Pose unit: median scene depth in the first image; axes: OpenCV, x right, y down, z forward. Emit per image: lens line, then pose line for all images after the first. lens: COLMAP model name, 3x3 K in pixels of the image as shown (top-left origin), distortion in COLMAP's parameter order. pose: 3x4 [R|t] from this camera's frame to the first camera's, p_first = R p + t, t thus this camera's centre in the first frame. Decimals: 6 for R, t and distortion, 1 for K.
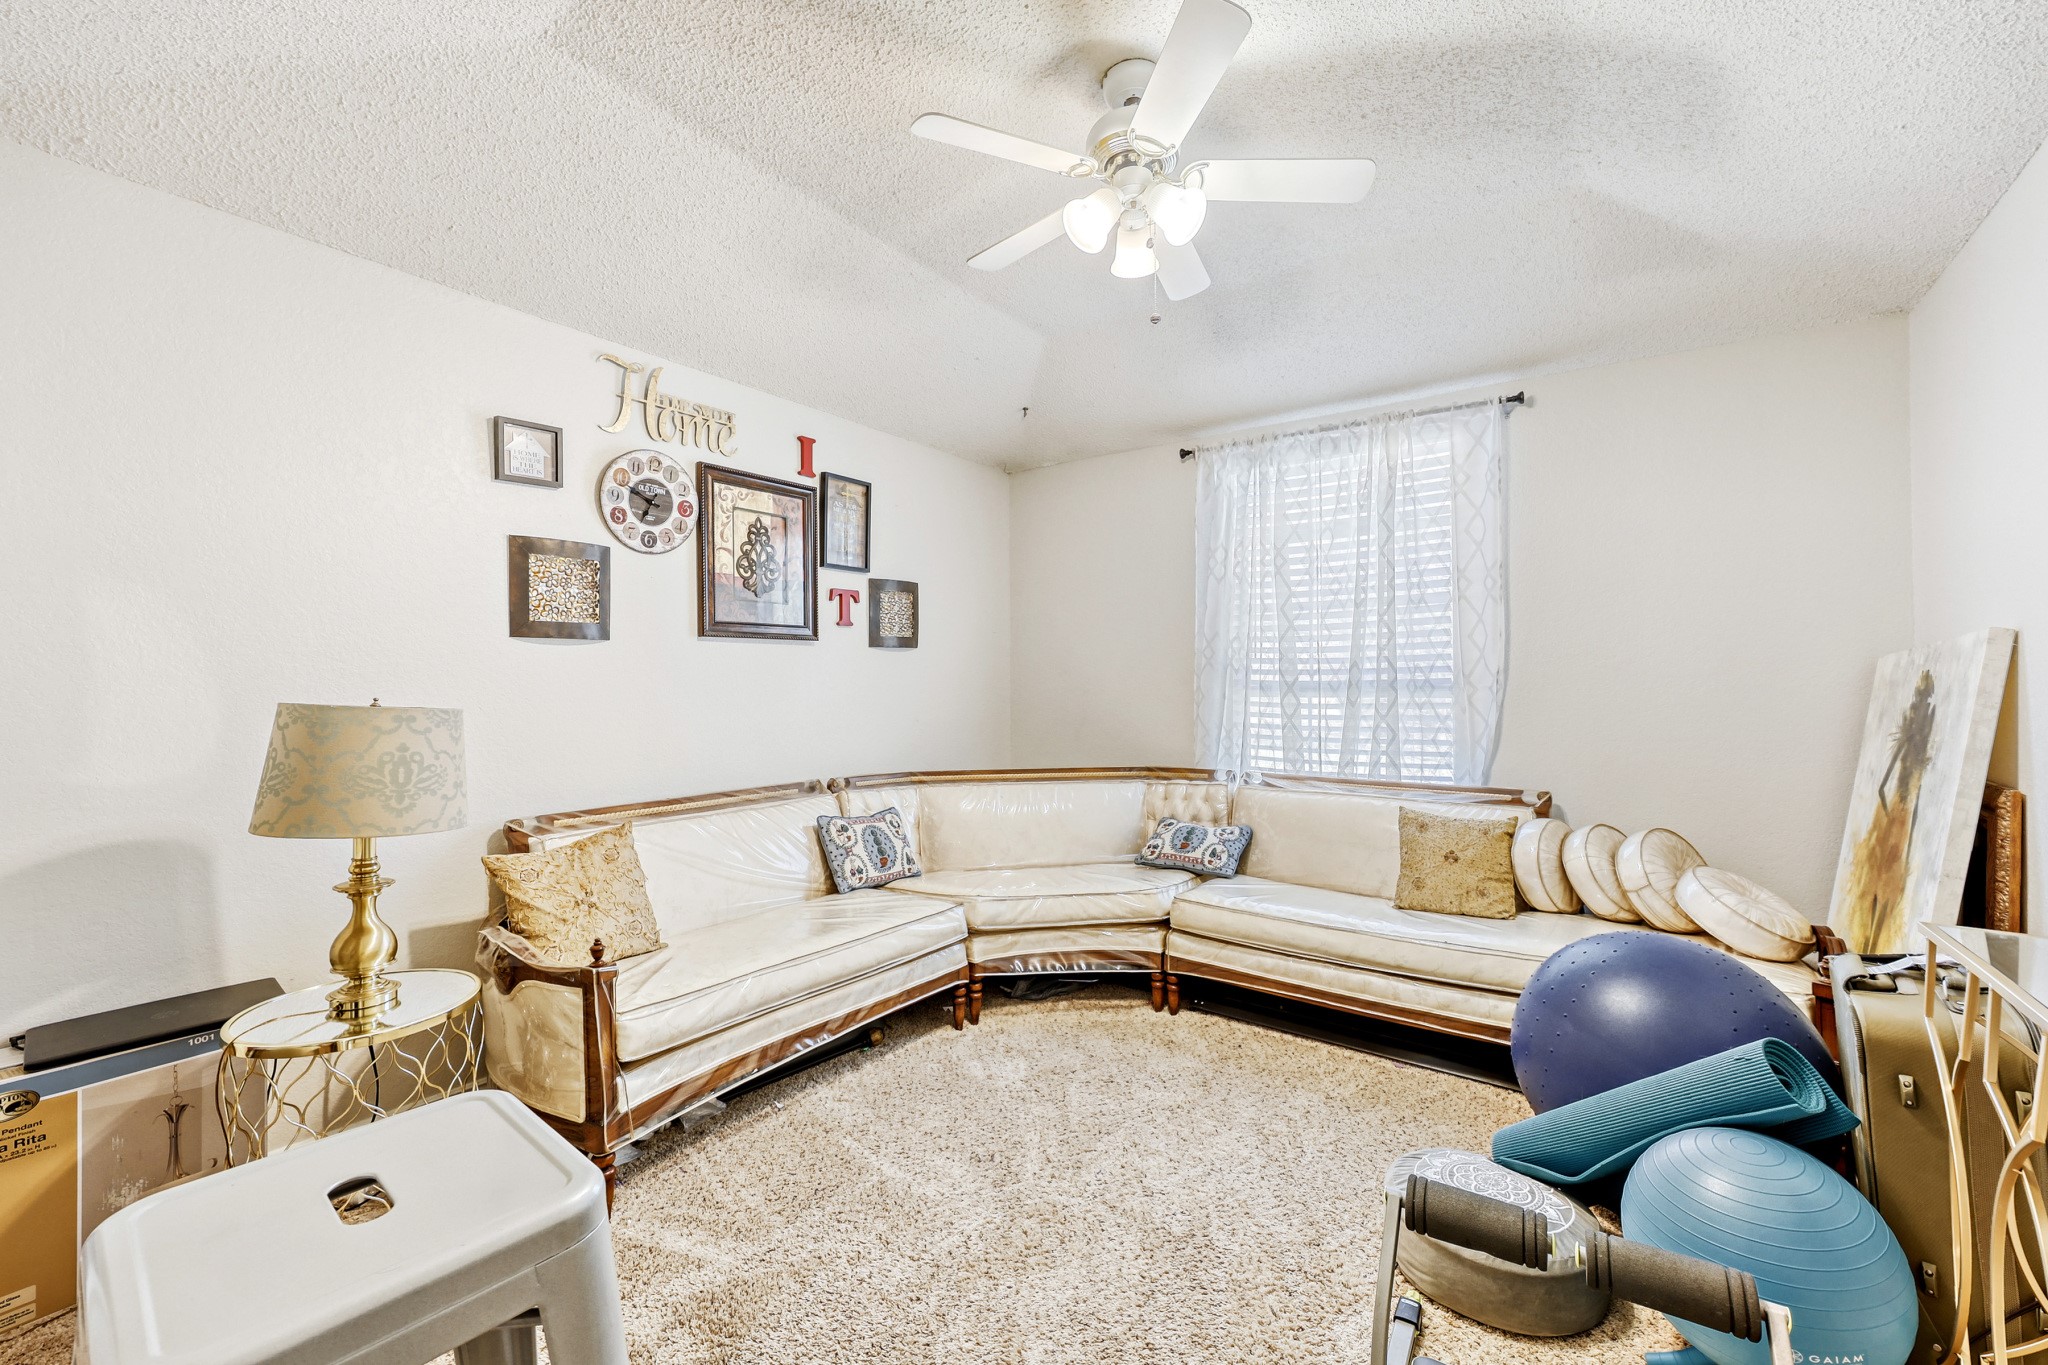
lens RADIAL K [[835.8, 0, 1028.0], [0, 835.8, 694.6], [0, 0, 1]] dist [0.000215, 0.000073]
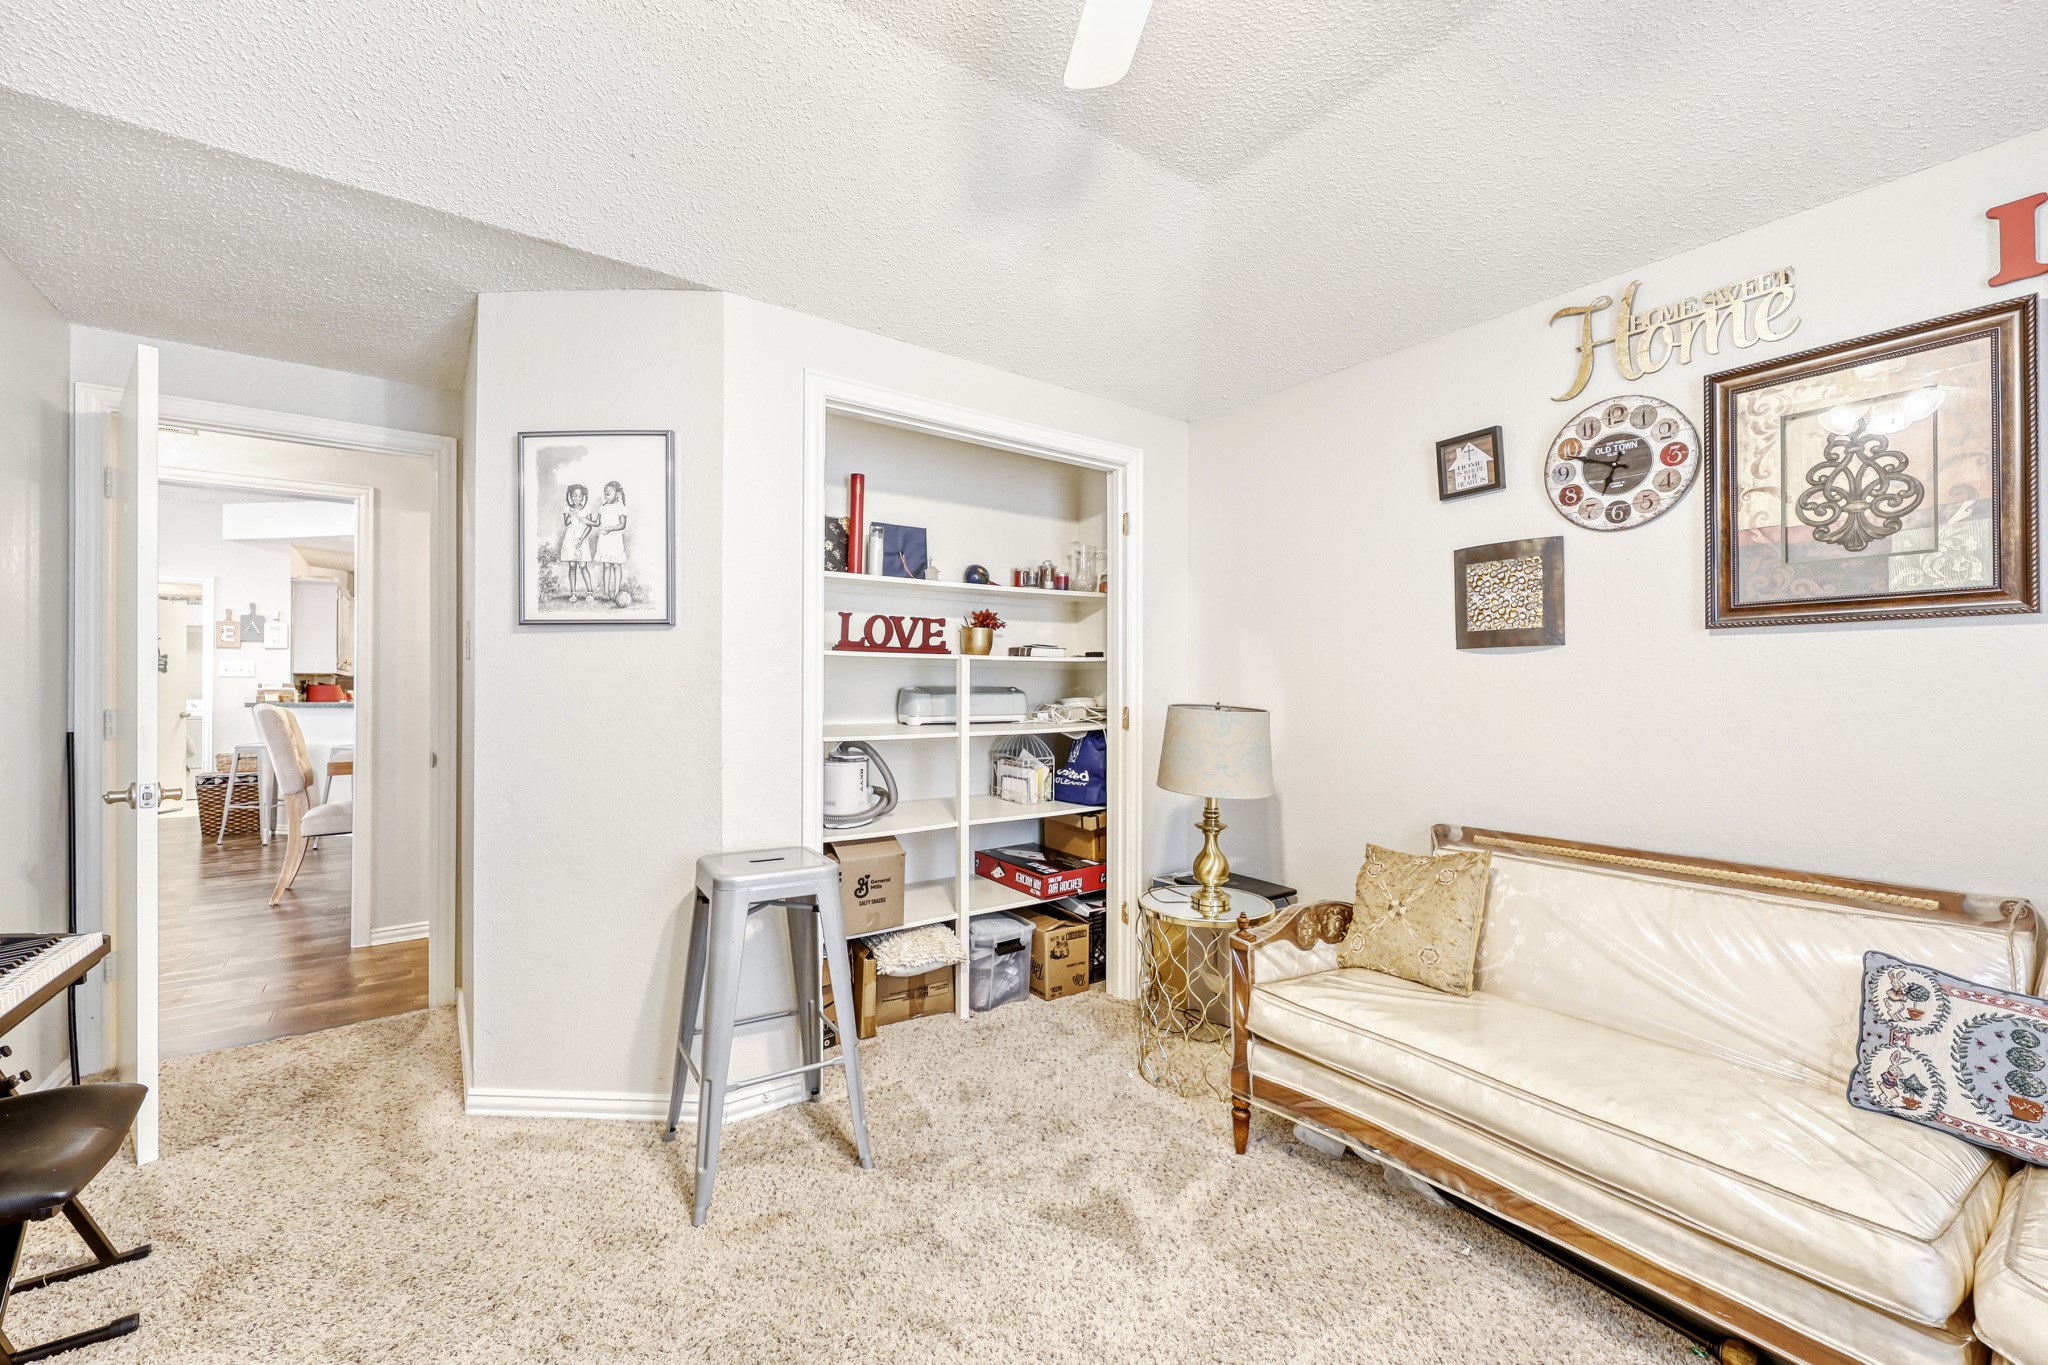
lens RADIAL K [[835.8, 0, 1028.0], [0, 835.8, 694.6], [0, 0, 1]] dist [0.000215, 0.000073]
pose [[-0.320723, 0.015476, -0.947046, 0.471379], [-0.014284, 0.999674, 0.021173, -0.023575], [0.947065, 0.020318, -0.320398, 0.736830]]
